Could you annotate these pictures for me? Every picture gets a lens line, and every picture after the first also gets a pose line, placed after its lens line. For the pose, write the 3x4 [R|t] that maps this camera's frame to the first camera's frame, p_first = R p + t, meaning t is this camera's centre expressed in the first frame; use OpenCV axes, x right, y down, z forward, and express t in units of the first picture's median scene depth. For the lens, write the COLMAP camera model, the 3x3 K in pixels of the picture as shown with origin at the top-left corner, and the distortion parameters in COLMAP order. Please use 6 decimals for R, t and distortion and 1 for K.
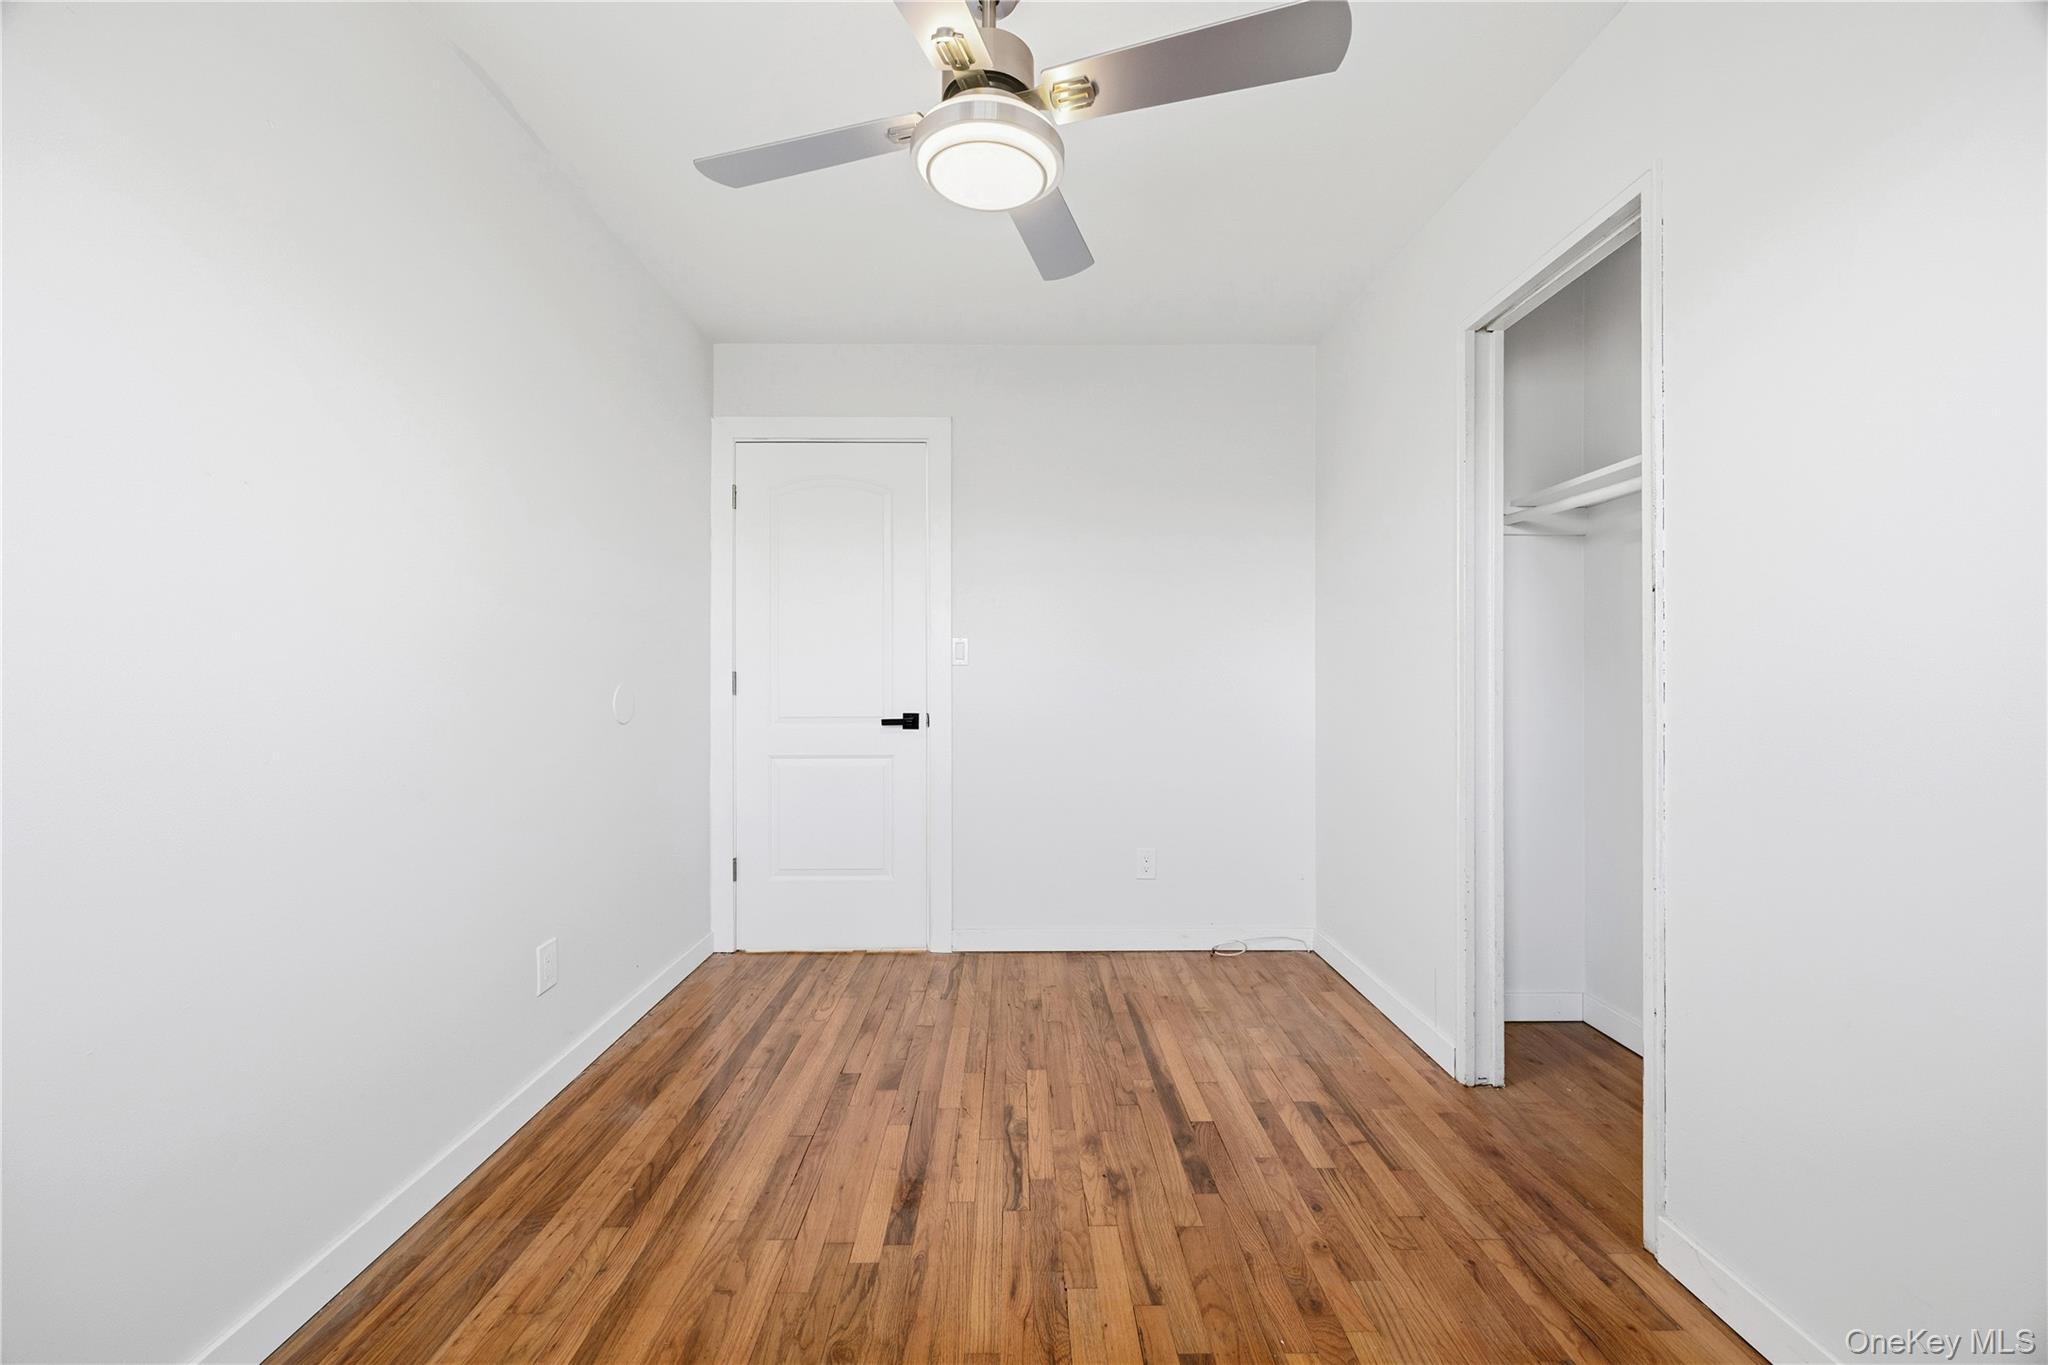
lens RADIAL K [[795.1, 0, 1013.8], [0, 795.1, 681.6], [0, 0, 1]] dist [-0.008605, -0.000881]
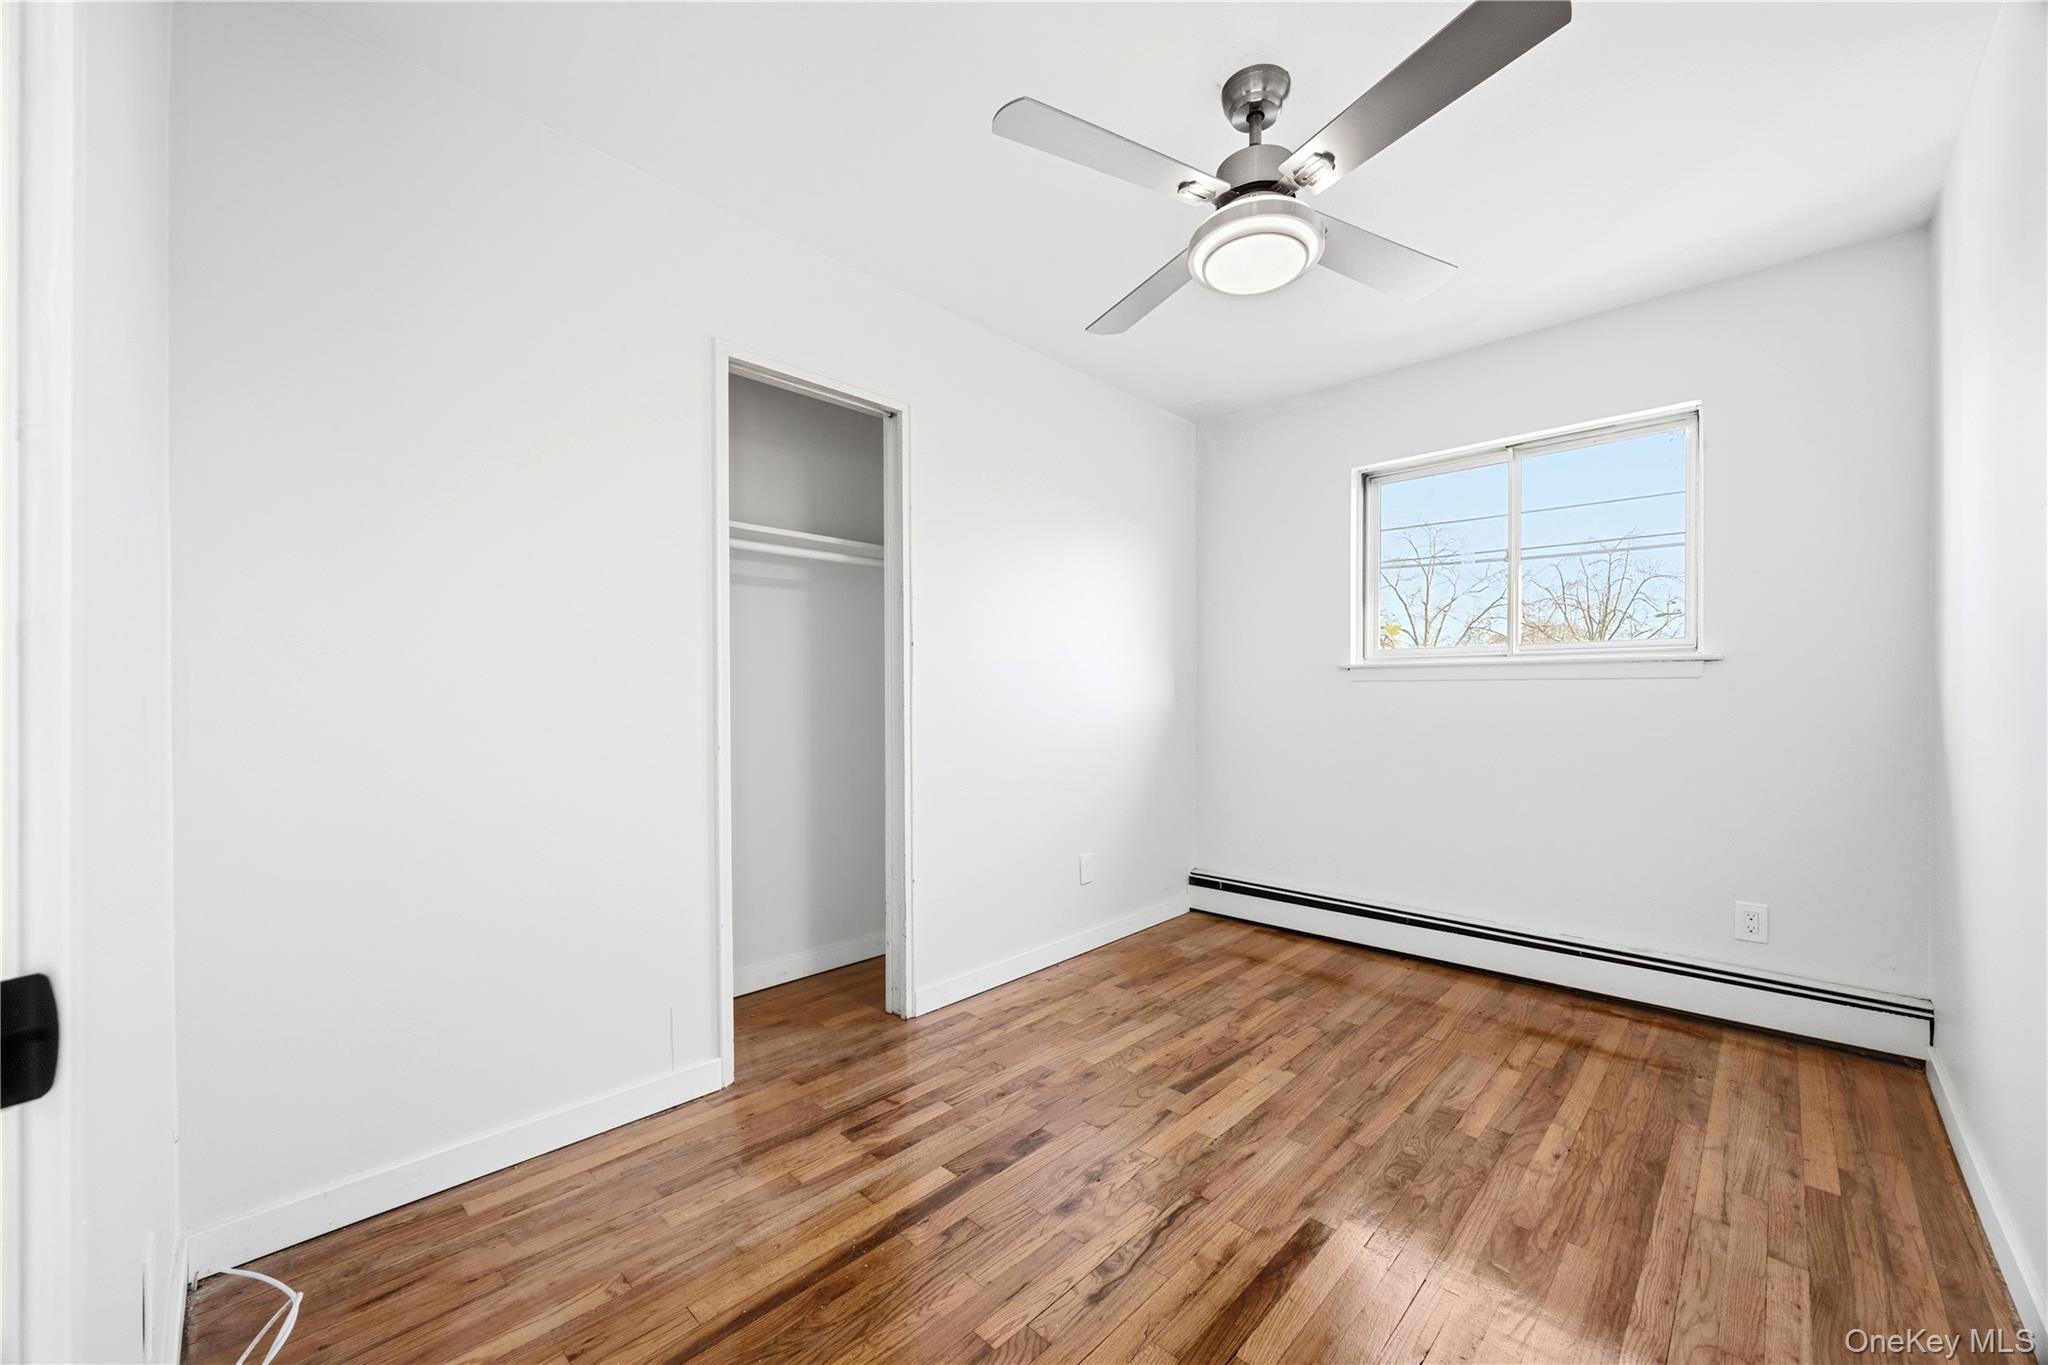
lens RADIAL K [[795.1, 0, 1008.4], [0, 795.1, 692.4], [0, 0, 1]] dist [-0.008605, -0.000881]
pose [[-0.713711, 0.007932, 0.700395, -0.458020], [0.005180, 0.999968, -0.006045, -0.001345], [-0.700421, -0.000686, -0.713730, 1.579994]]
